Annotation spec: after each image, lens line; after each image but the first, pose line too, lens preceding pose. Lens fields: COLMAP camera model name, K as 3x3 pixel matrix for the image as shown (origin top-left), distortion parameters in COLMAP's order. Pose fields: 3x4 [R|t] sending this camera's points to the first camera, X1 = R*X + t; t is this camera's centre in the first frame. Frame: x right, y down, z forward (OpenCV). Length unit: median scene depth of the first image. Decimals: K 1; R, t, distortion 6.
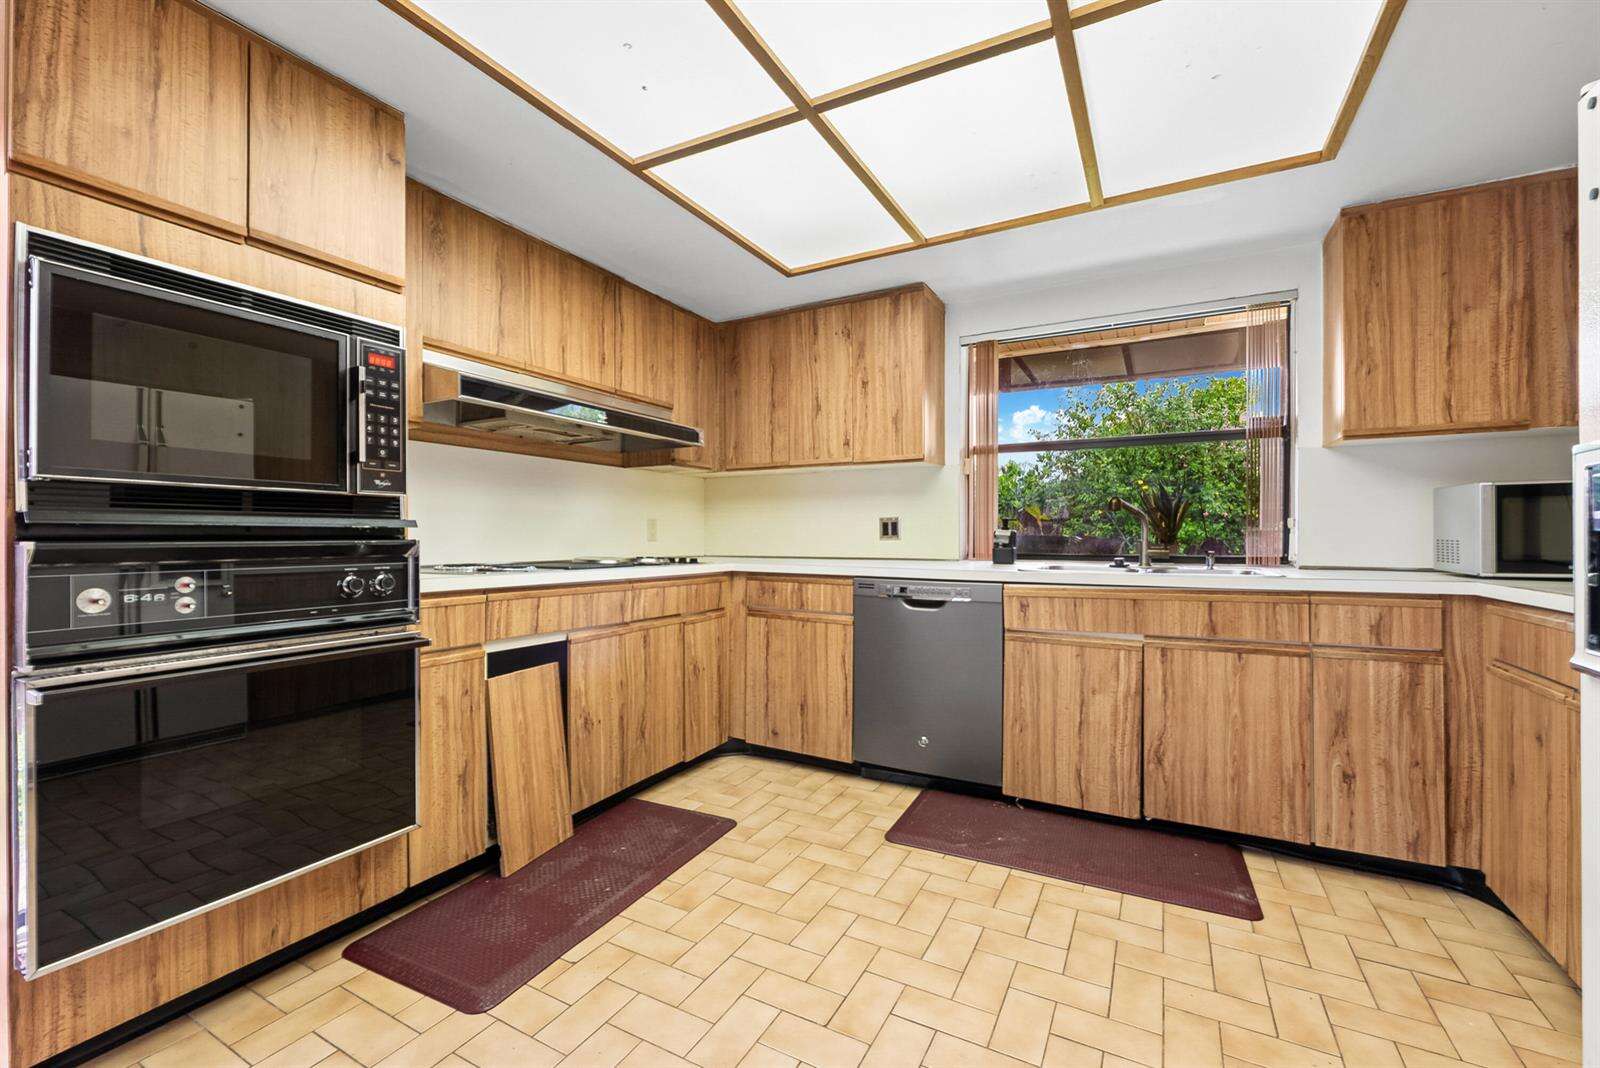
lens RADIAL K [[671.6, 0, 795.9], [0, 671.6, 528.1], [0, 0, 1]] dist [-0.002847, -0.000226]
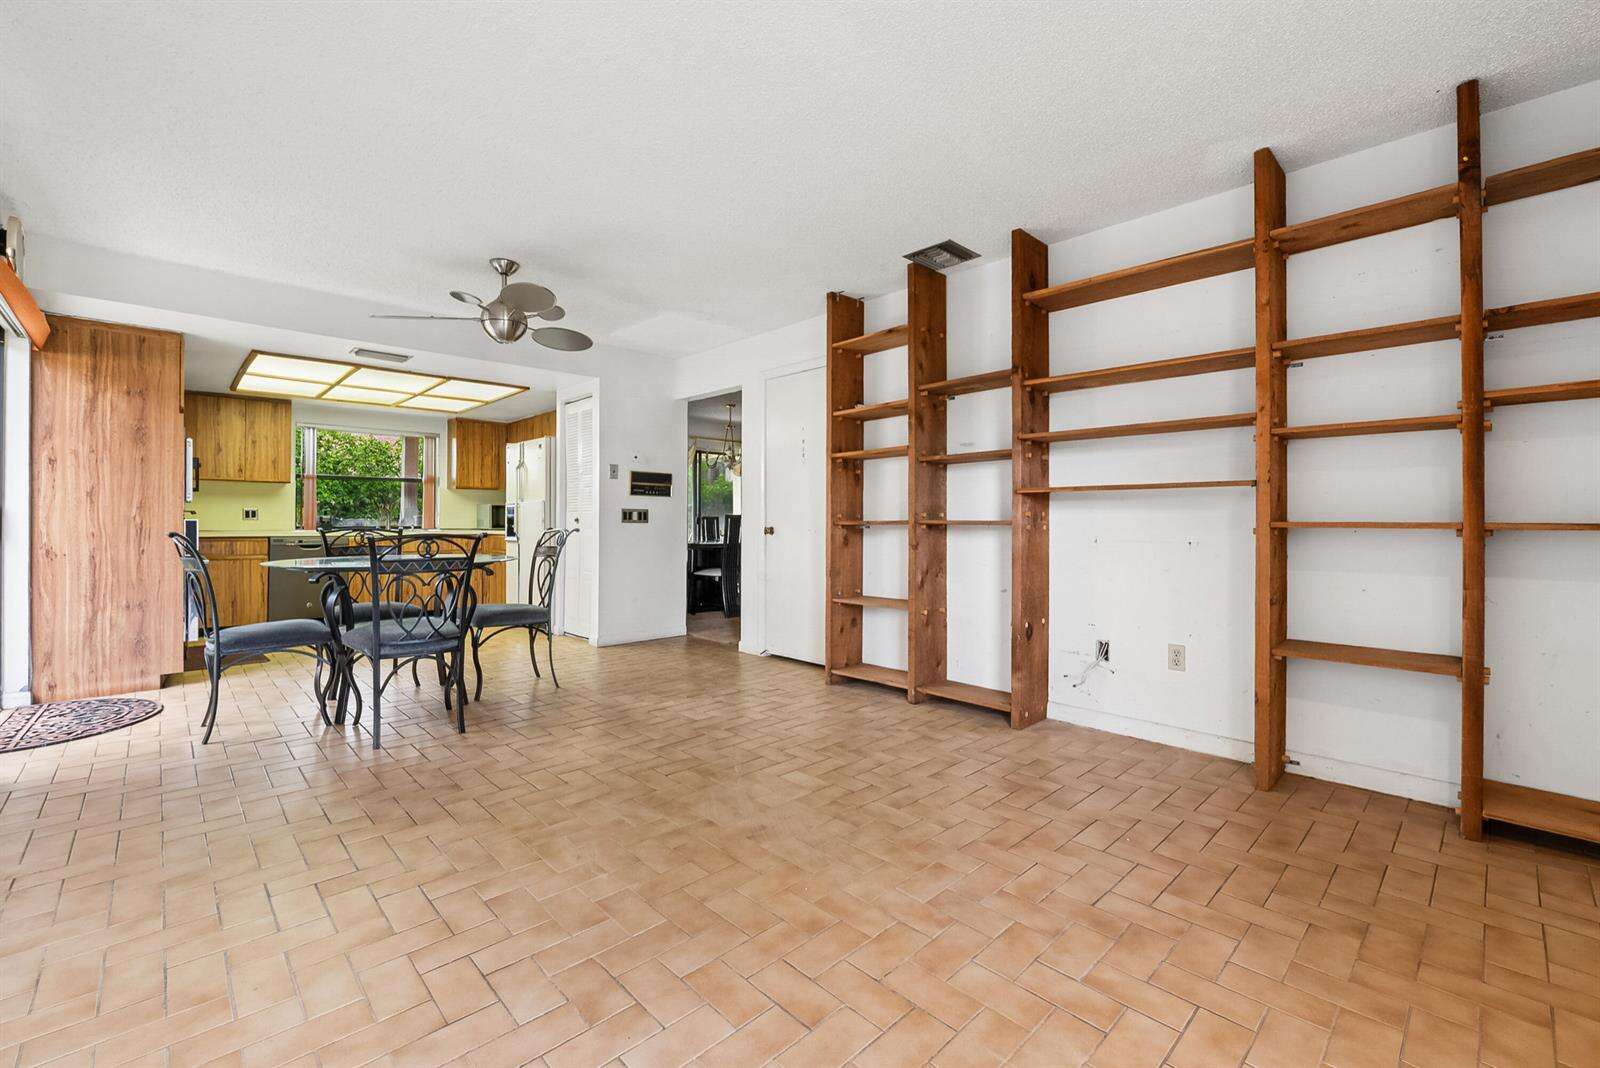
lens RADIAL K [[671.6, 0, 797.2], [0, 671.6, 521.0], [0, 0, 1]] dist [-0.002847, -0.000226]
pose [[0.304981, 0.000735, 0.952358, -1.319990], [-0.007911, 0.999967, 0.001761, 0.003909], [-0.952325, -0.008071, 0.304977, -1.165563]]
